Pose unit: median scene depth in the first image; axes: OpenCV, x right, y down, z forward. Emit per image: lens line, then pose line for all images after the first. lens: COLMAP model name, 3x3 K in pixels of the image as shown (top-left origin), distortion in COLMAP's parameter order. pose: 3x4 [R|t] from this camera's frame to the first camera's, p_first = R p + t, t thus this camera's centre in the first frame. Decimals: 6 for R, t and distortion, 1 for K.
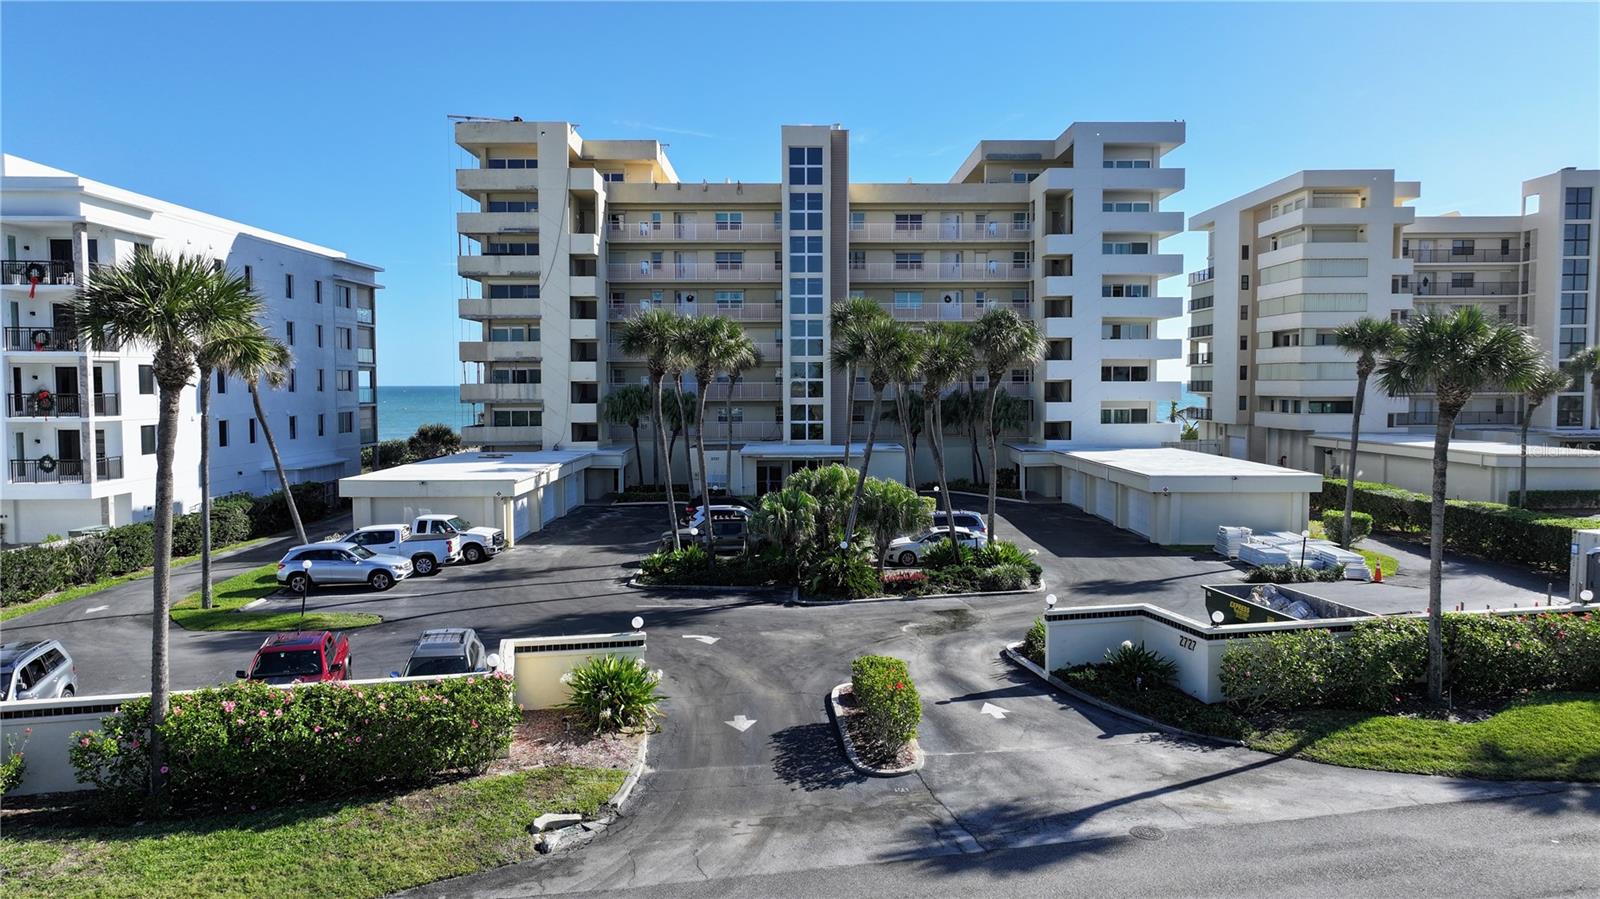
lens RADIAL K [[1125.5, 0, 806.8], [0, 1125.5, 446.8], [0, 0, 1]] dist [0.006797, 0.000894]
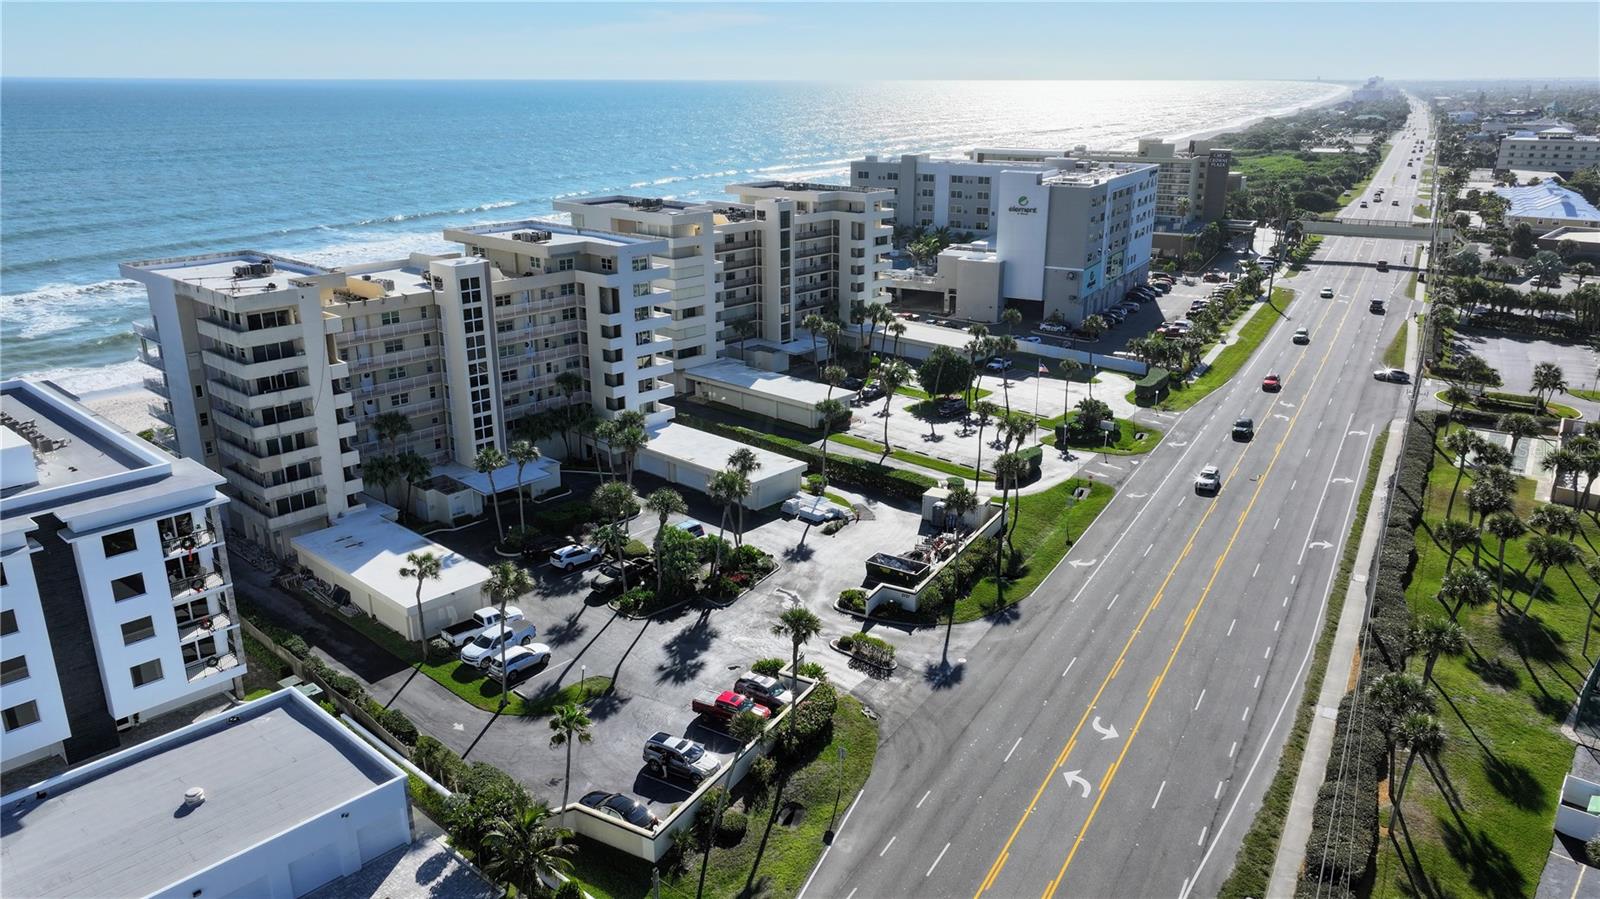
lens RADIAL K [[1125.5, 0, 806.8], [0, 1125.5, 446.8], [0, 0, 1]] dist [0.006797, 0.000894]
pose [[0.677508, -0.227039, 0.699597, -0.775893], [0.039148, 0.960949, 0.273943, -0.434998], [-0.734472, -0.158211, 0.659939, -0.333589]]
